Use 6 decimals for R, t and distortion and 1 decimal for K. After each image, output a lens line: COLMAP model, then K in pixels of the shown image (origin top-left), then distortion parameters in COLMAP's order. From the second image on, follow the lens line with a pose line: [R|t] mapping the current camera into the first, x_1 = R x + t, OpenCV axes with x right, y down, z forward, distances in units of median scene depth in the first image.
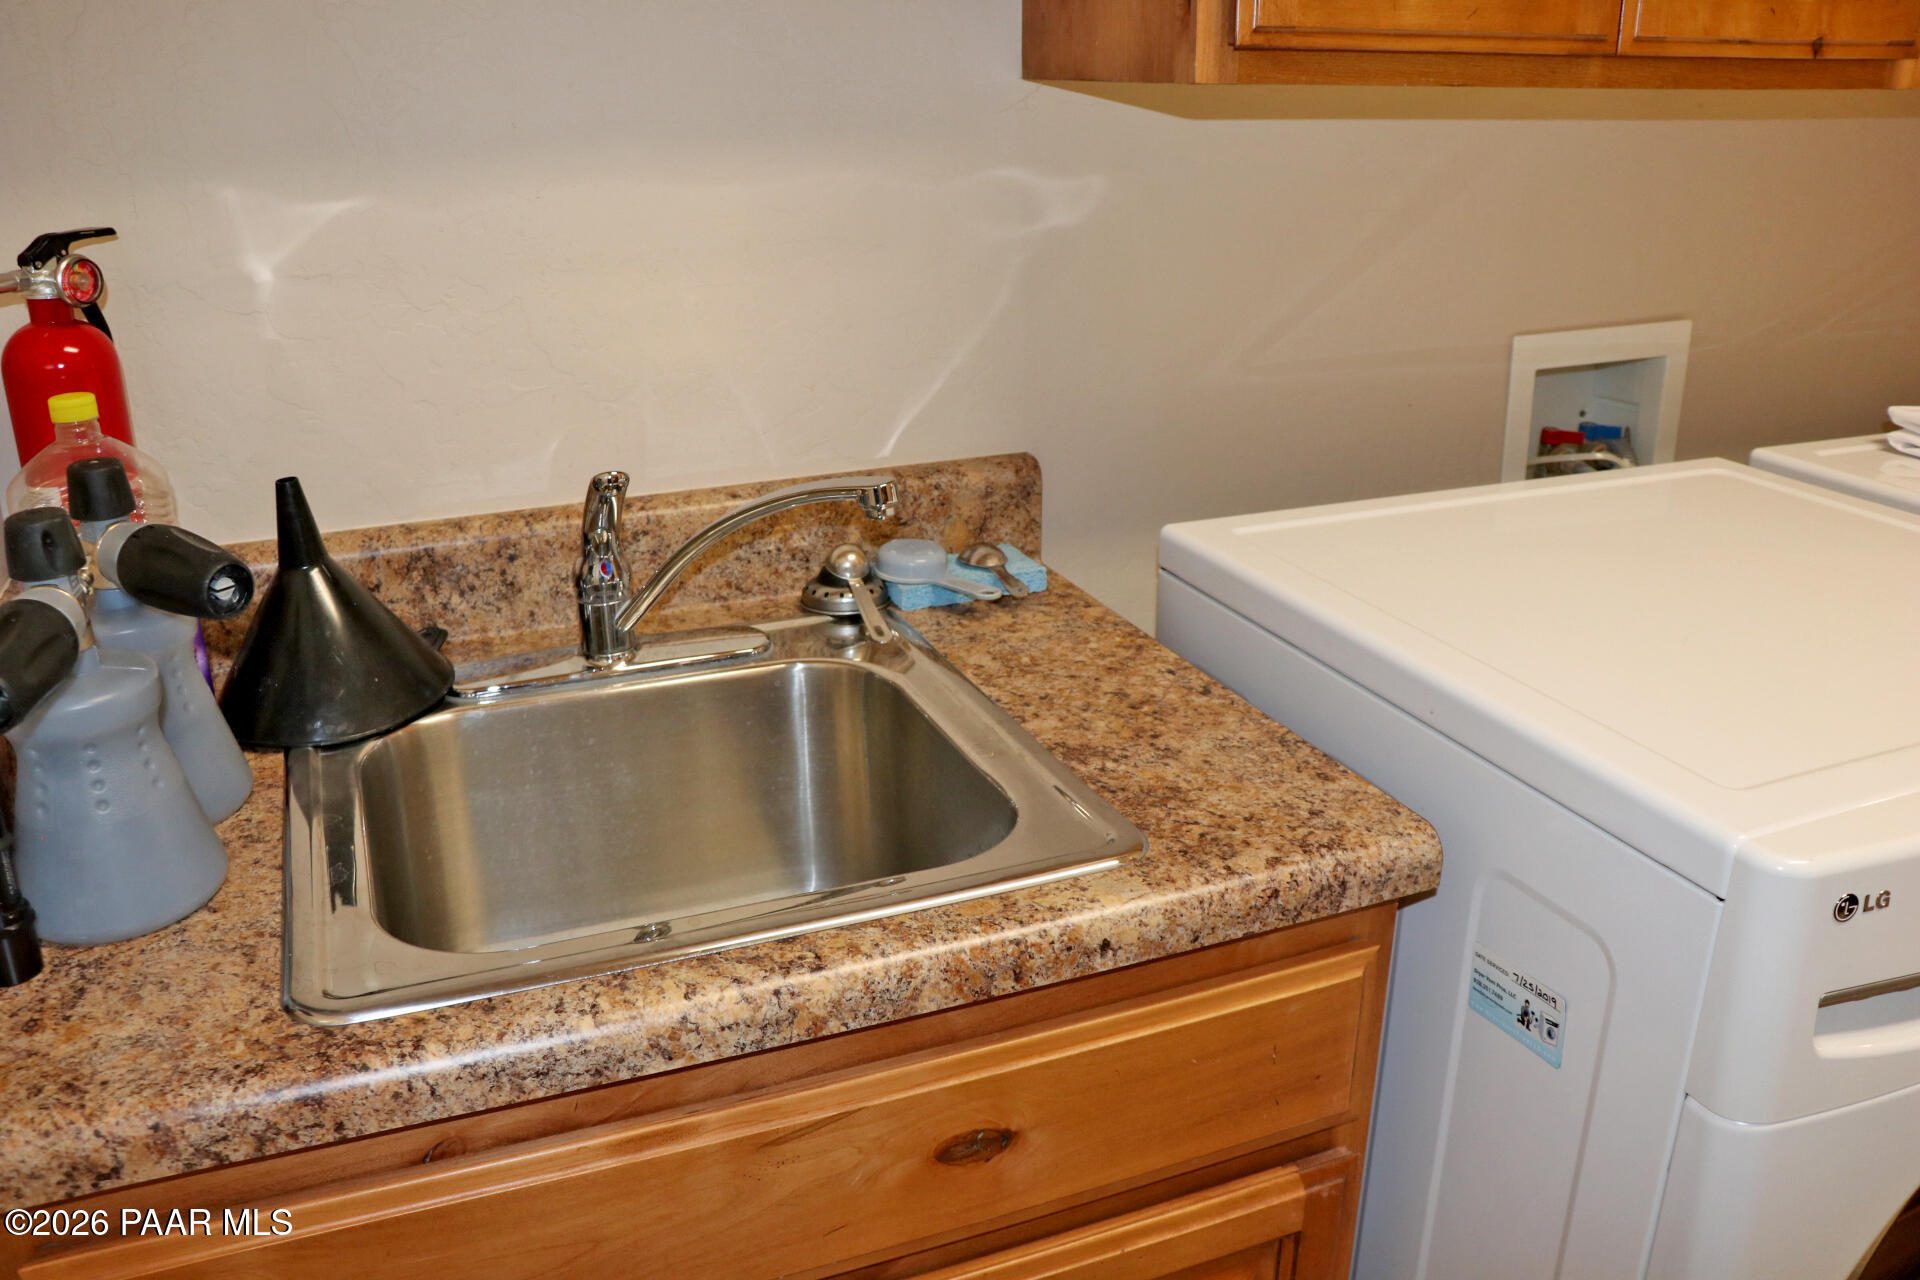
lens RADIAL K [[1561.7, 0, 946.5], [0, 1561.7, 646.9], [0, 0, 1]] dist [-0.189768, 0.153685]
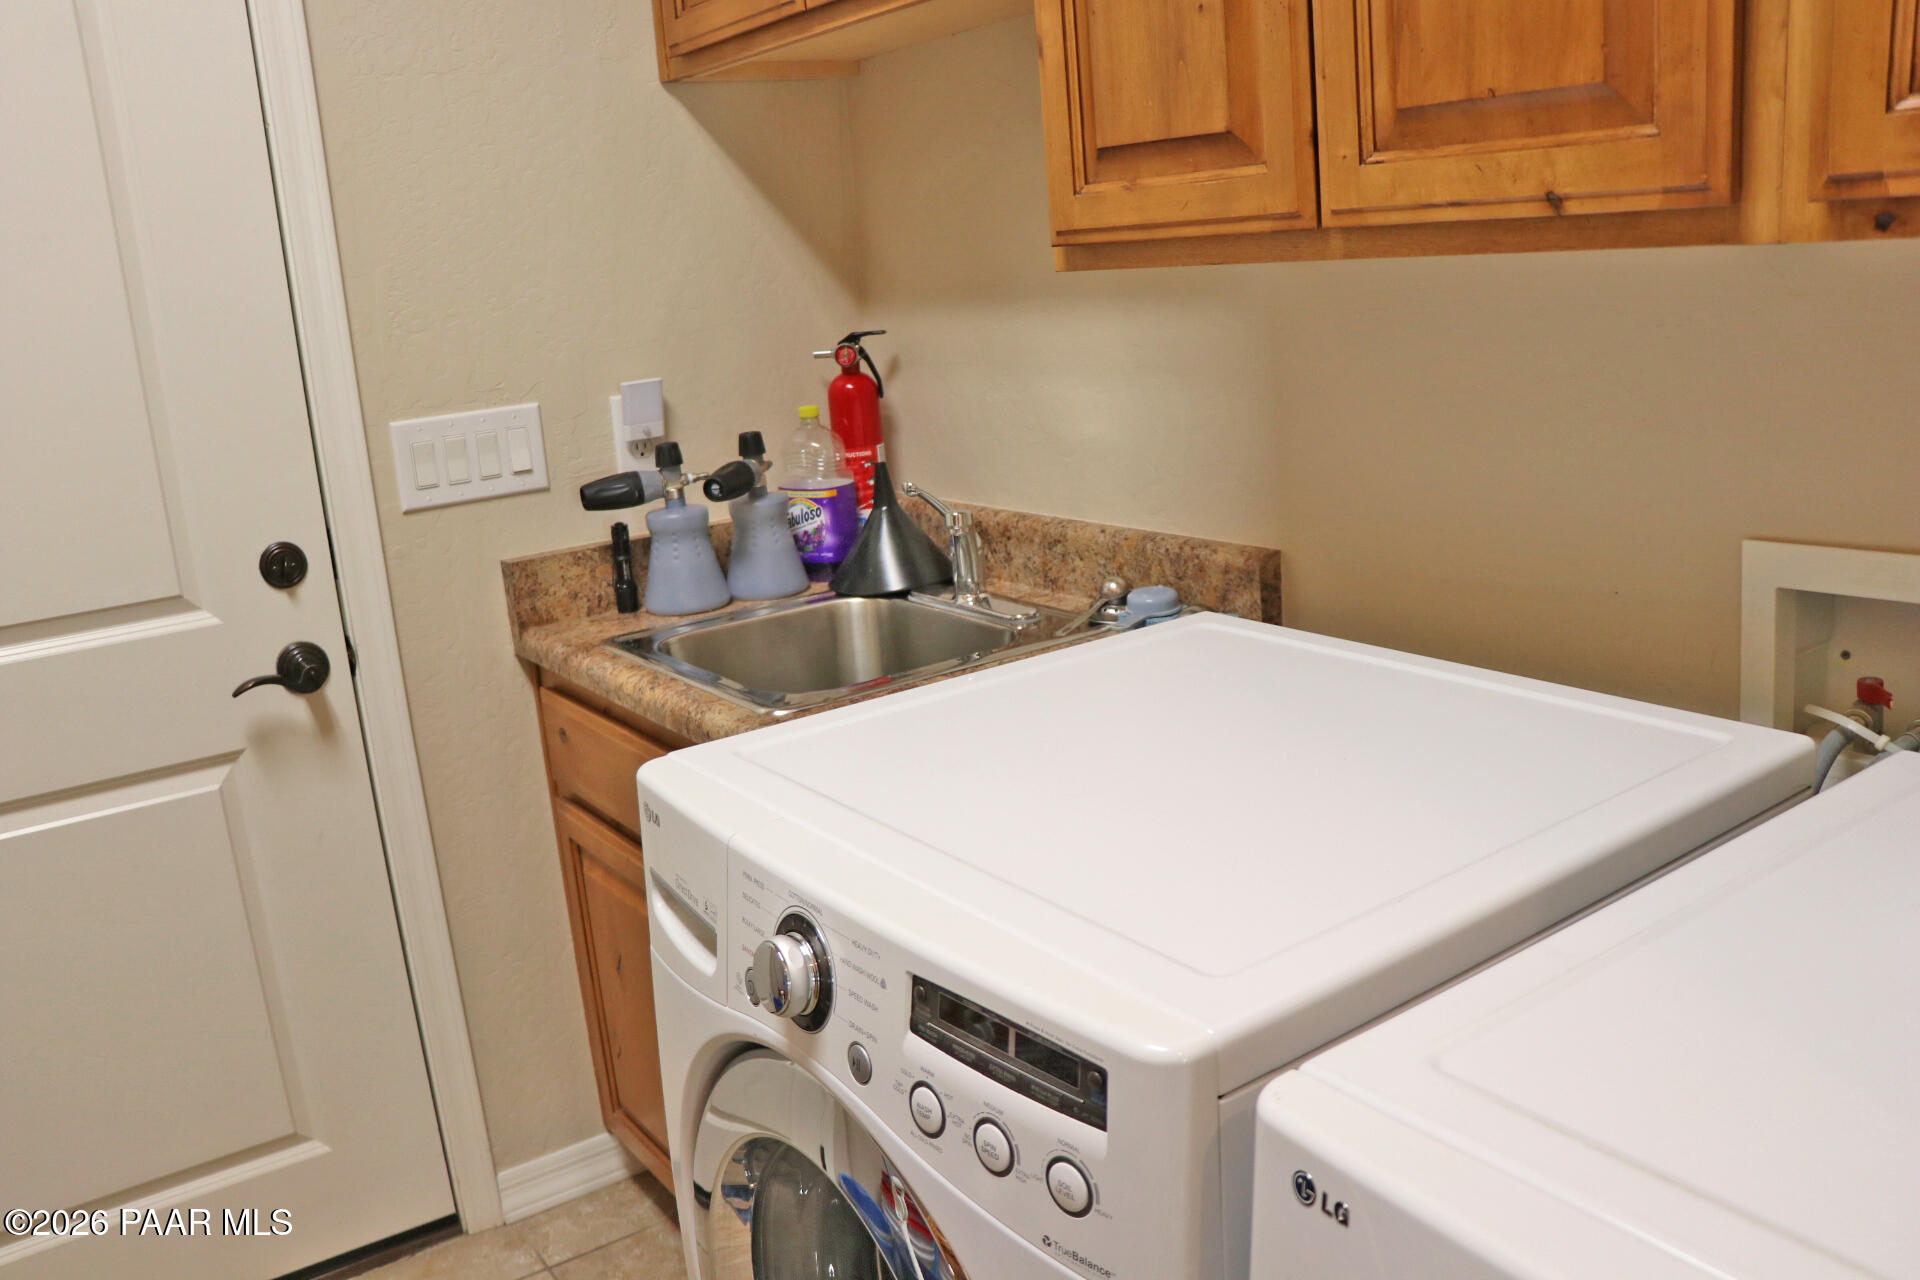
lens RADIAL K [[1561.7, 0, 946.5], [0, 1561.7, 646.9], [0, 0, 1]] dist [-0.189768, 0.153685]
pose [[0.210551, 0.235902, -0.948693, 1.416966], [-0.270324, 0.946657, 0.175400, -0.236056], [0.939464, 0.219524, 0.263089, 0.535939]]
